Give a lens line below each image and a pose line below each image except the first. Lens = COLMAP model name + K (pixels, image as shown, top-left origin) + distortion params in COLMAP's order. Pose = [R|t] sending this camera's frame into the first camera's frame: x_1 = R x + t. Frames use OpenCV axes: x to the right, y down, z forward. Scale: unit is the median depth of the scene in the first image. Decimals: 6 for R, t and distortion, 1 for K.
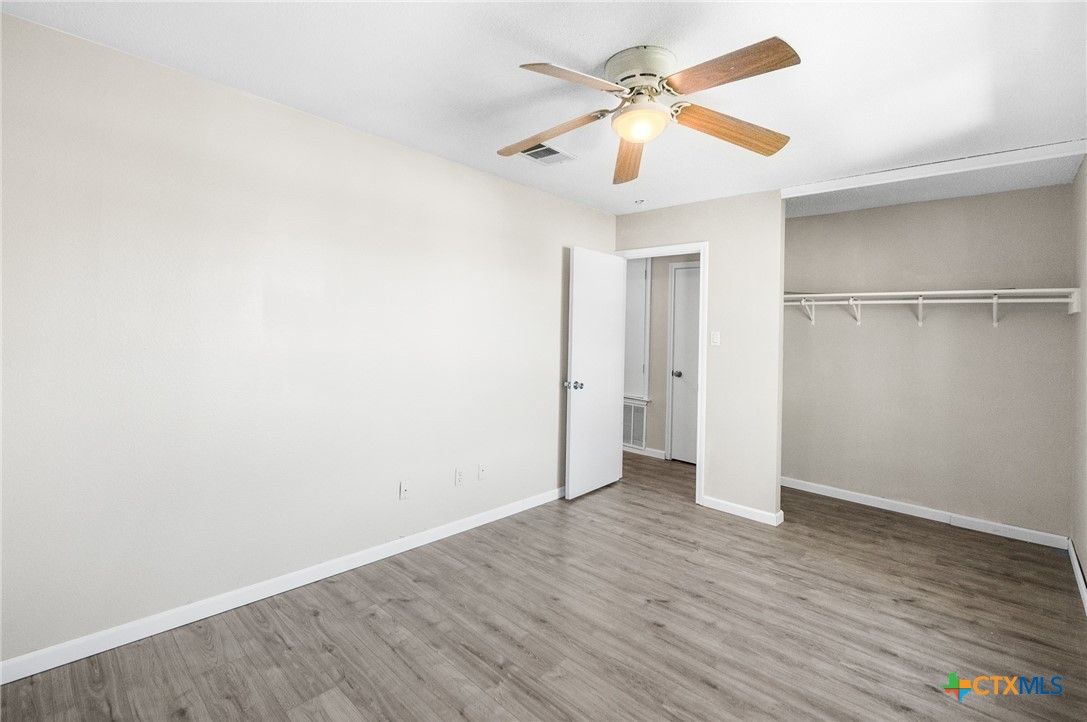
lens RADIAL K [[483.7, 0, 544.5], [0, 483.7, 352.6], [0, 0, 1]] dist [-0.016553, -0.000261]
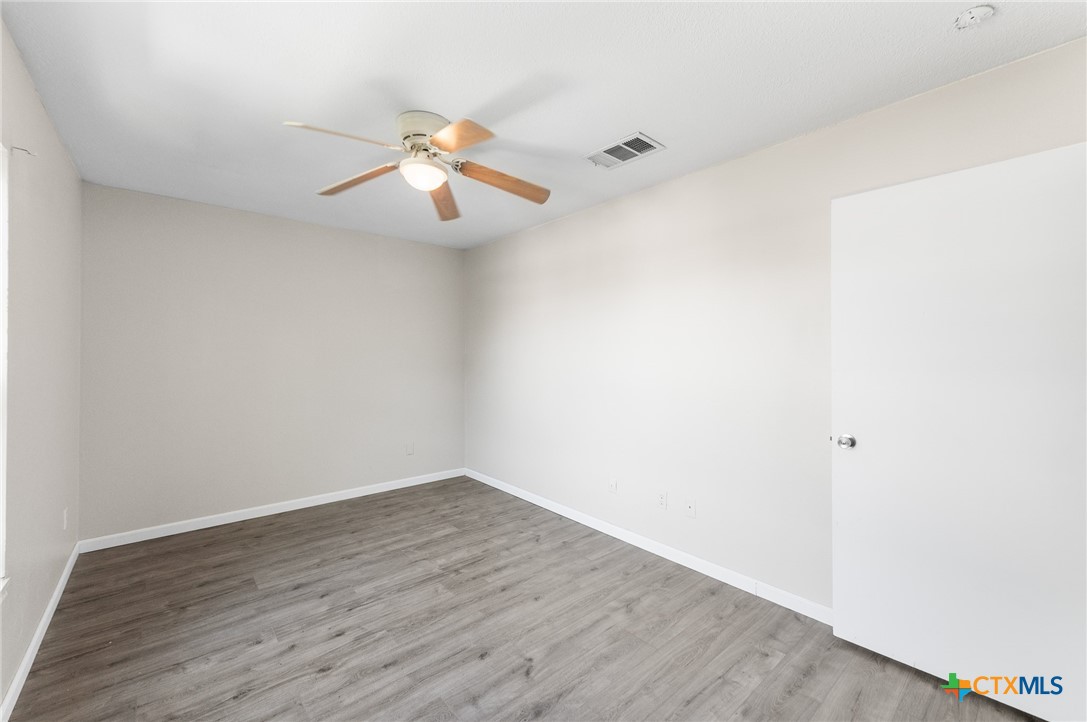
lens RADIAL K [[435.3, 0, 542.0], [0, 435.3, 358.6], [0, 0, 1]] dist [0.002381, 0.000097]
pose [[-0.092642, -0.022336, -0.995449, 1.155611], [-0.055763, 0.998296, -0.017210, -0.023255], [0.994137, 0.053914, -0.093730, 1.210941]]
